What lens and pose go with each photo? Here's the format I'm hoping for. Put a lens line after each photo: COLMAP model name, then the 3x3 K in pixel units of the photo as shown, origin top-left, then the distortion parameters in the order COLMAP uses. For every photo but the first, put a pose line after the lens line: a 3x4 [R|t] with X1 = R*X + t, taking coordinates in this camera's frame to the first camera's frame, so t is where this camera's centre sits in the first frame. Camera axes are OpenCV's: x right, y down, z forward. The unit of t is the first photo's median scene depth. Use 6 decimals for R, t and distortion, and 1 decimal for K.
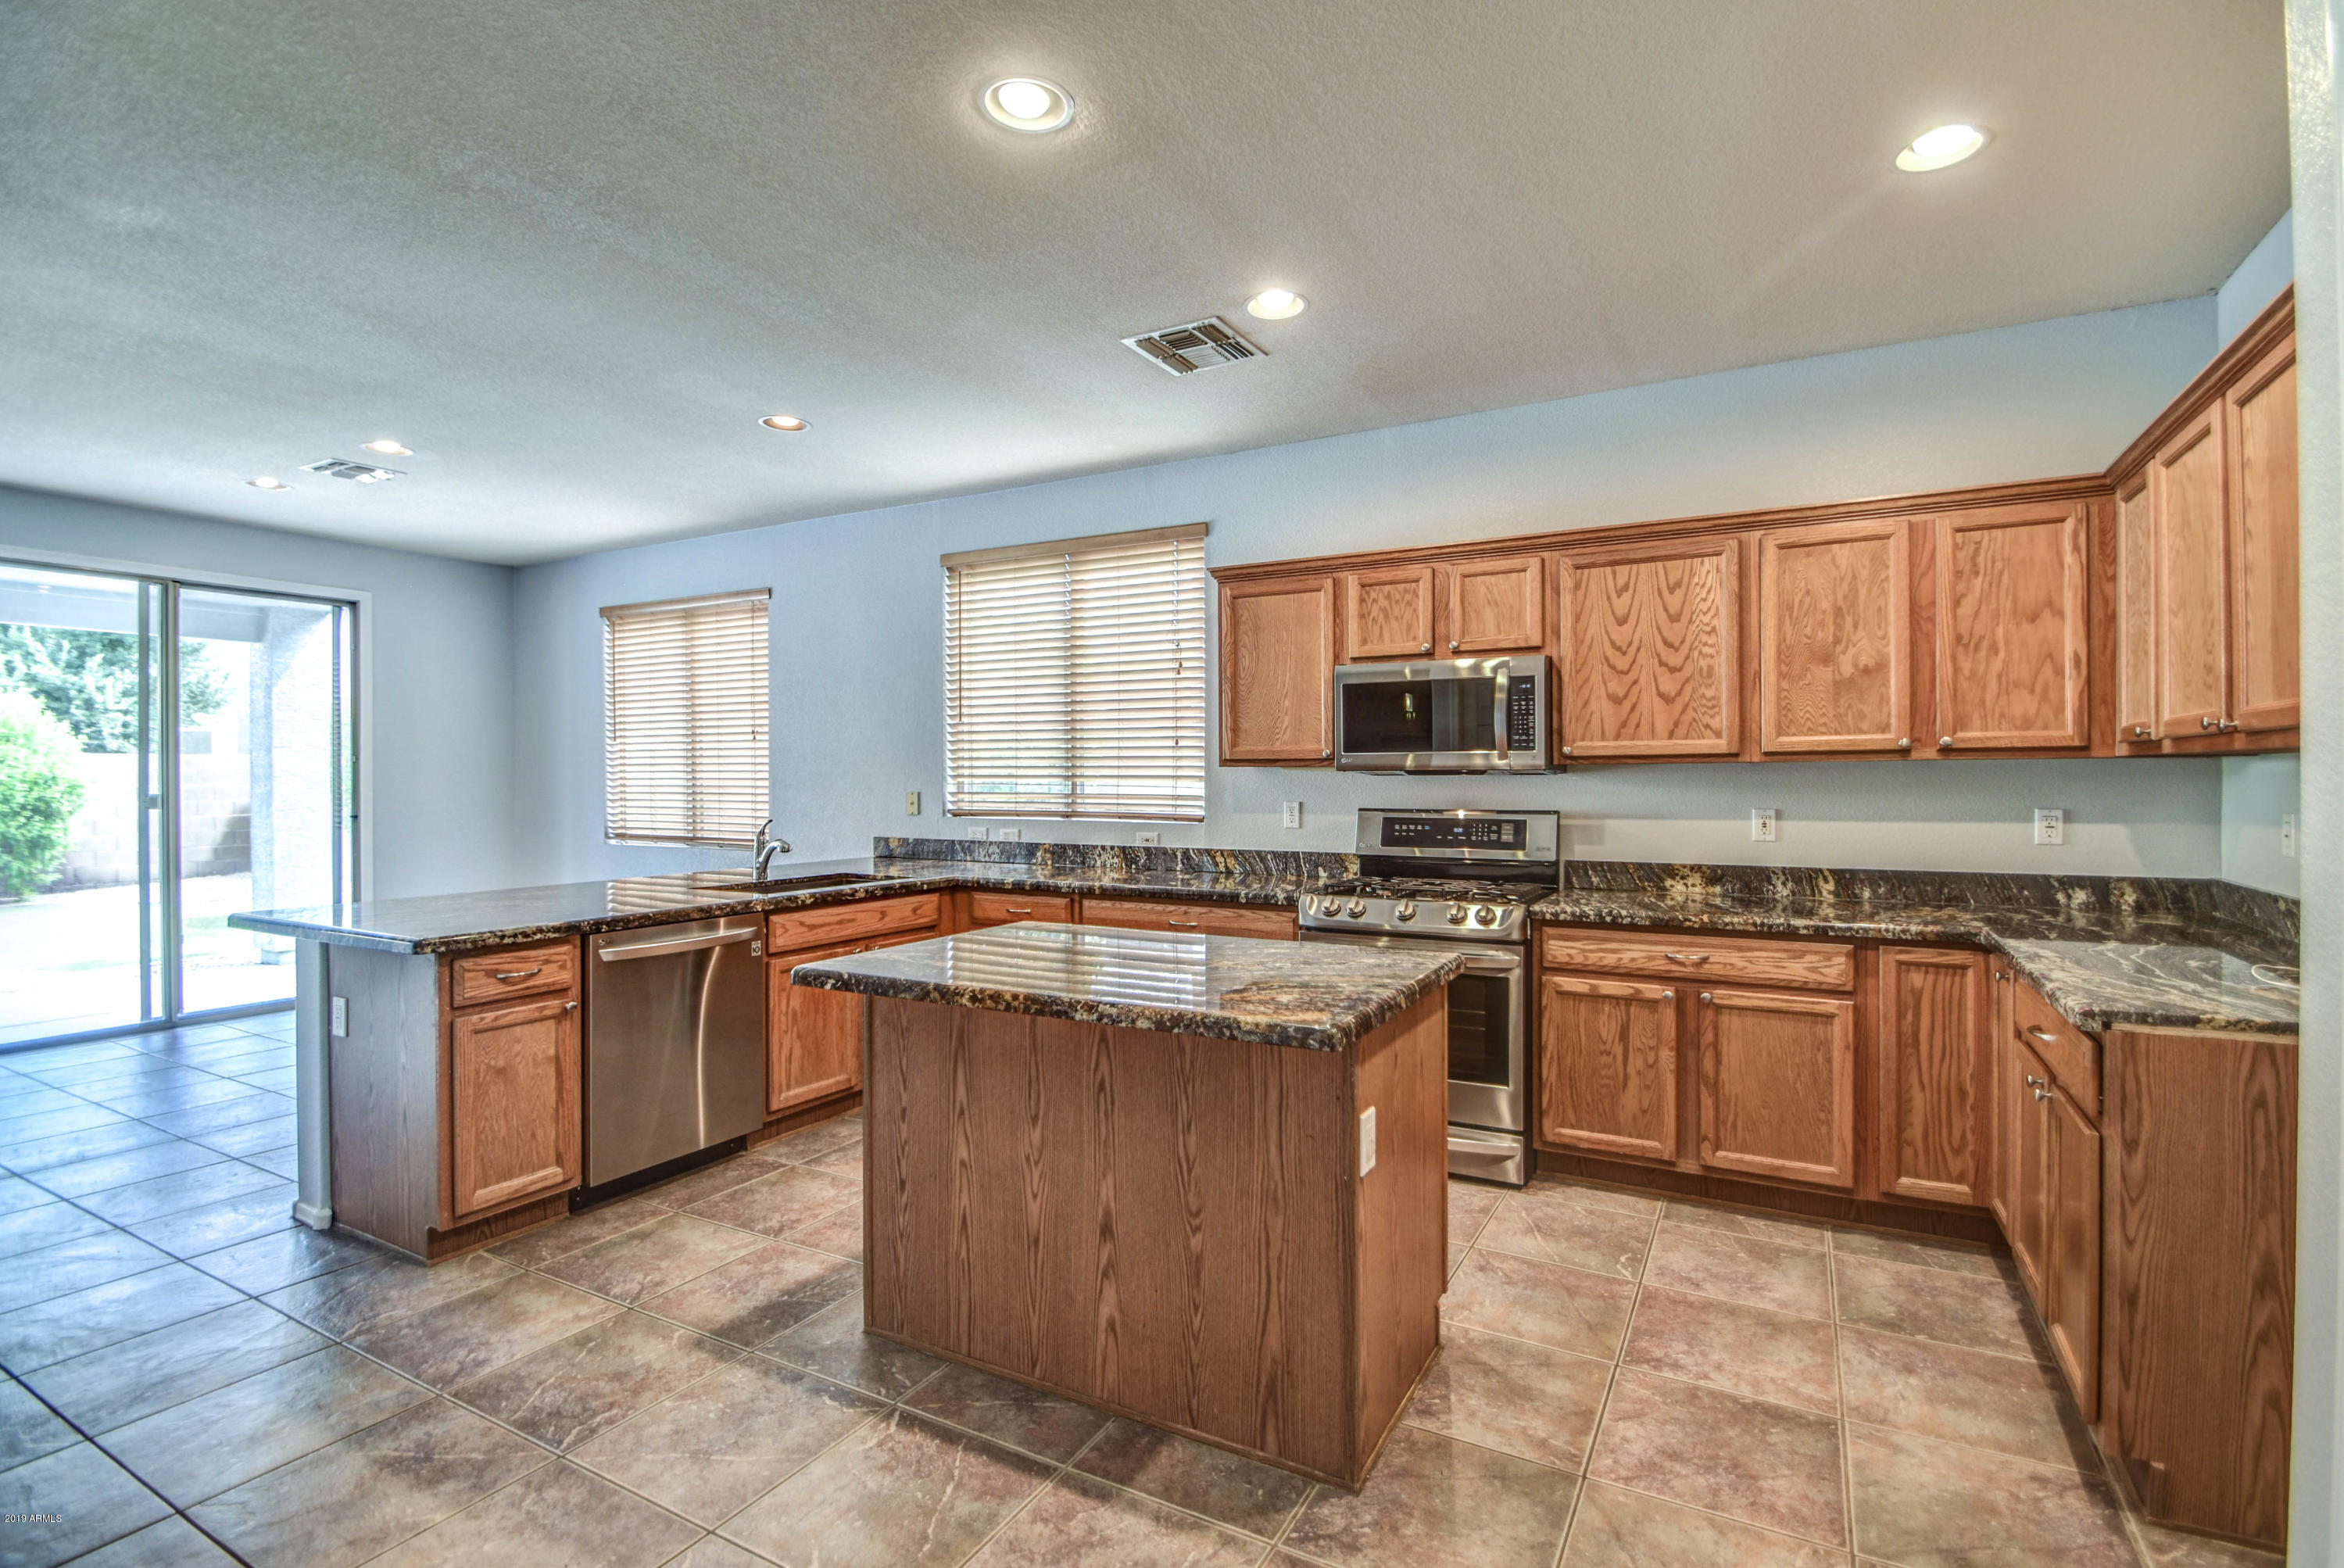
lens RADIAL K [[1122.3, 0, 1180.0], [0, 1122.3, 777.6], [0, 0, 1]] dist [-0.002479, -0.004446]
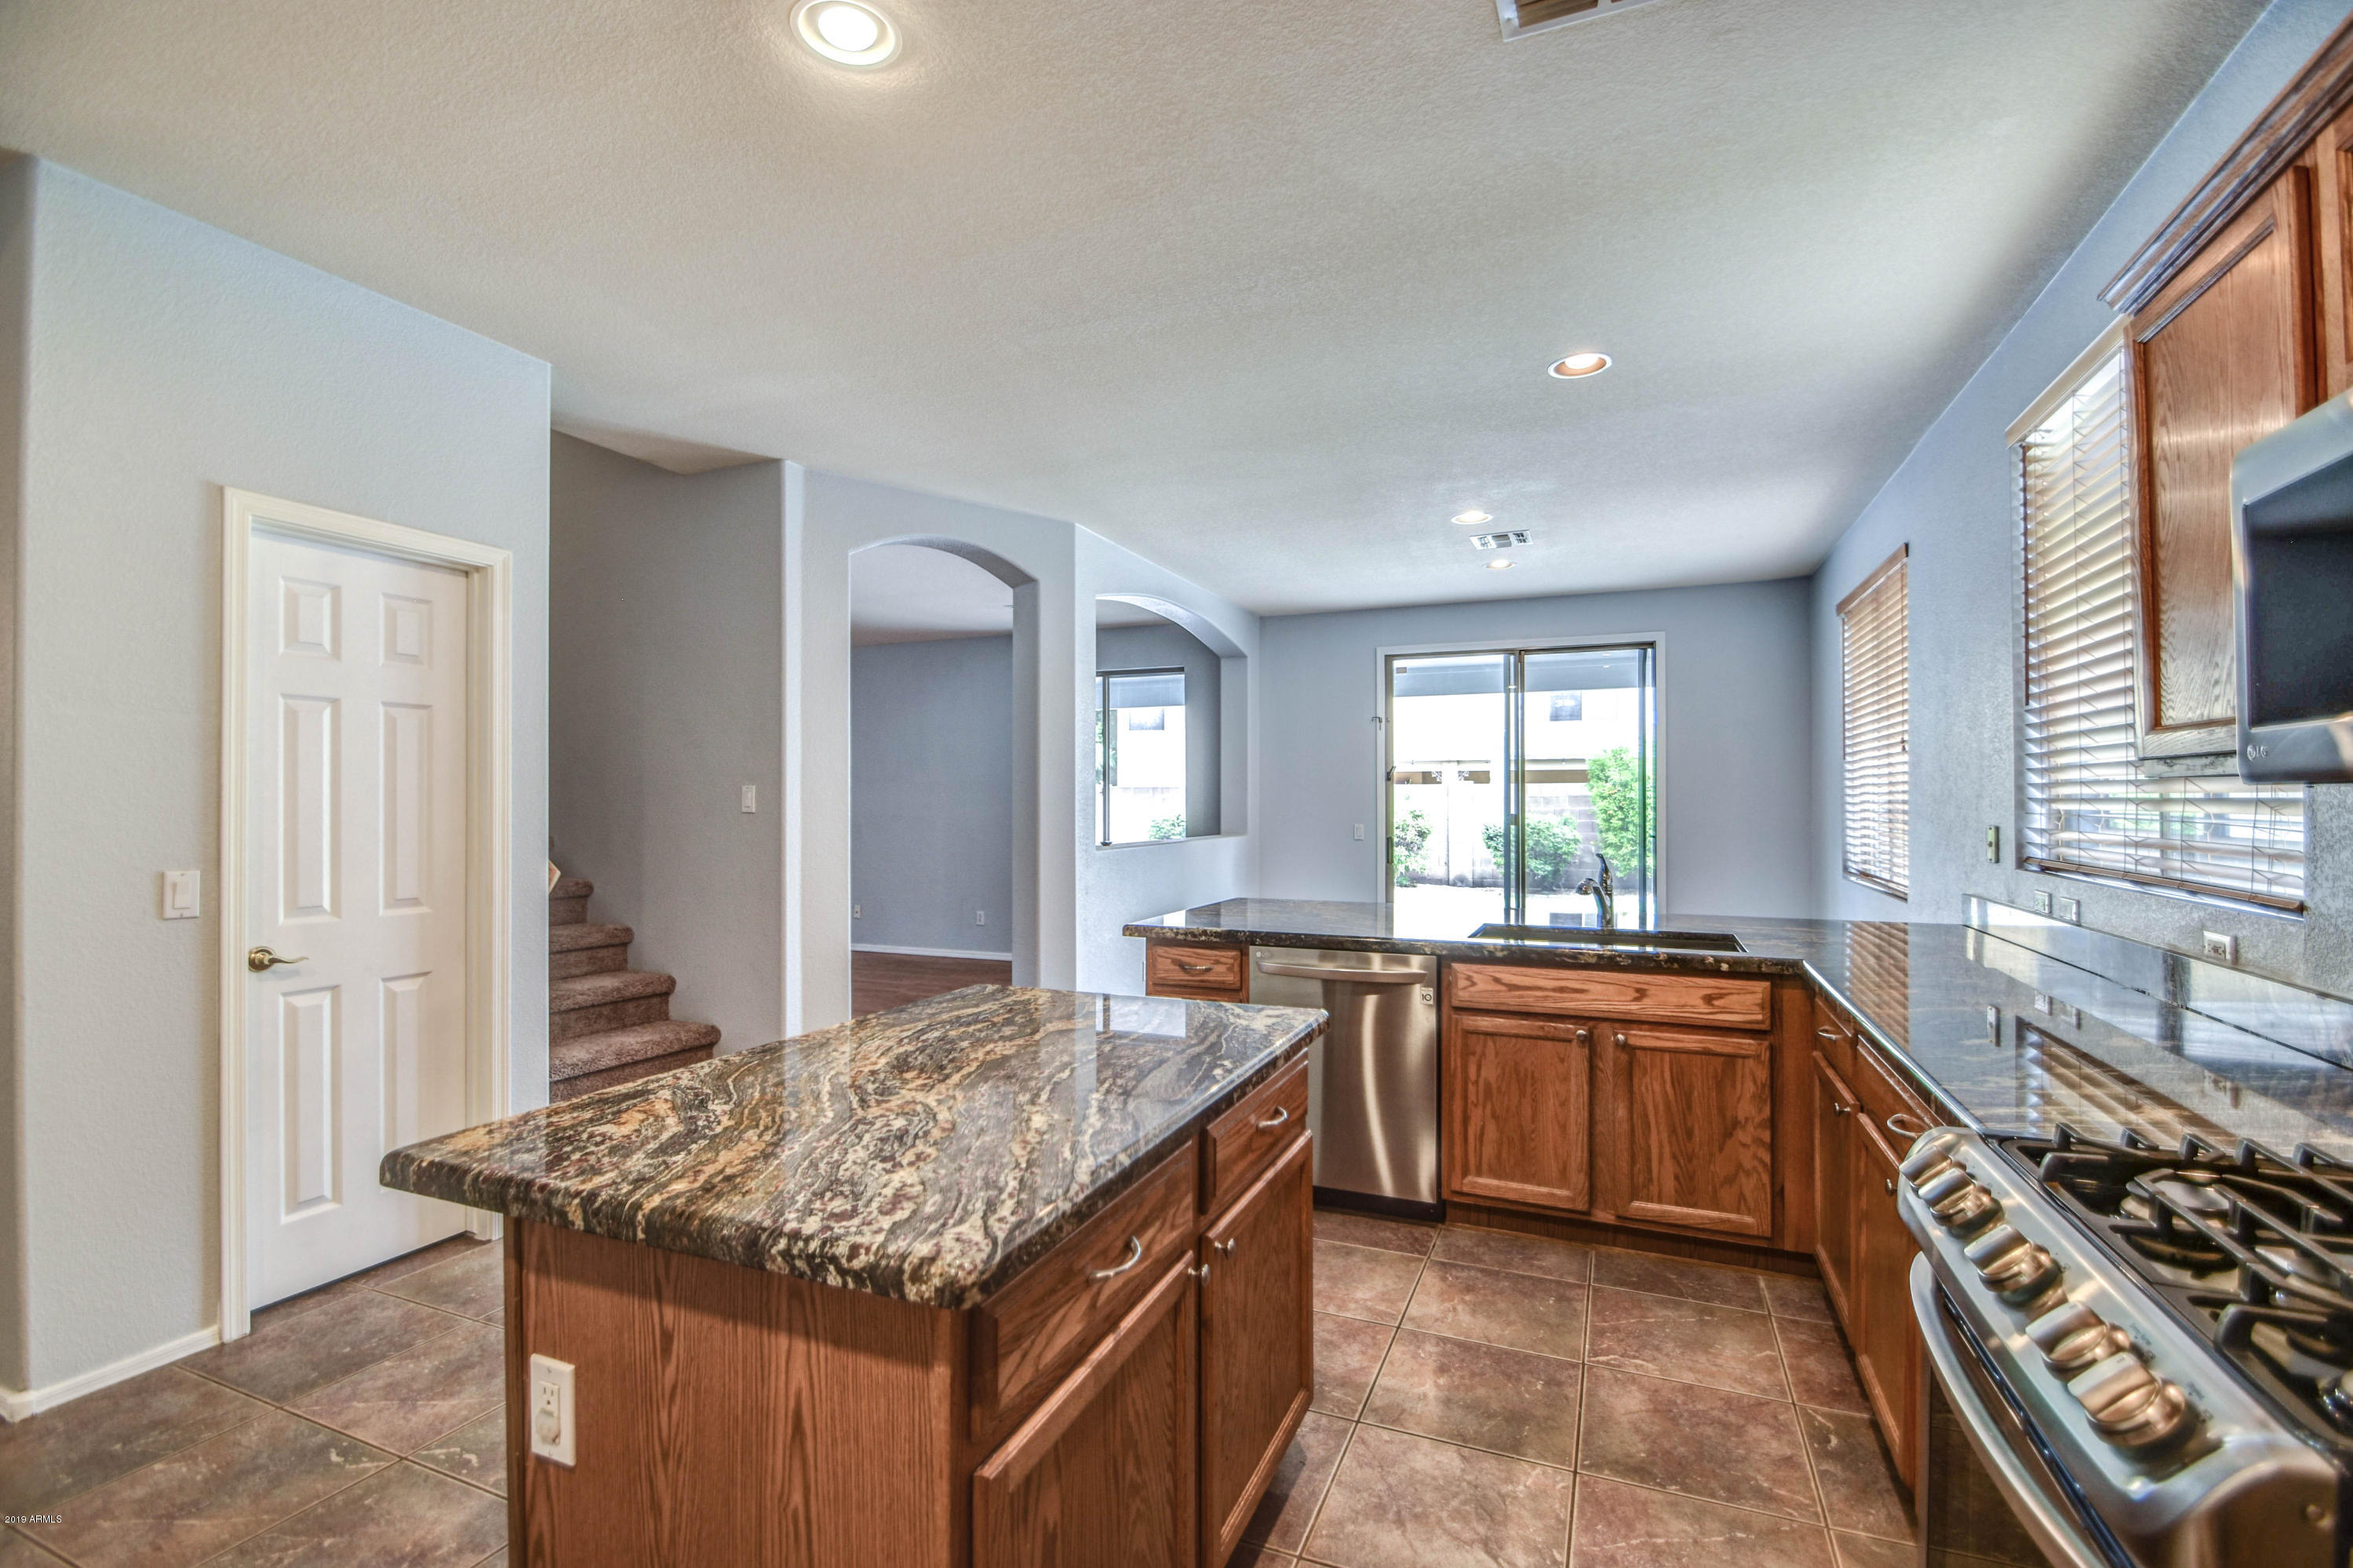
lens RADIAL K [[1077.1, 0, 1212.5], [0, 1077.1, 799.8], [0, 0, 1]] dist [0.000145, -0.000241]
pose [[0.100649, 0.000479, -0.994922, 0.484560], [-0.002433, 0.999997, 0.000235, -0.001624], [0.994919, 0.002397, 0.100650, 0.807282]]
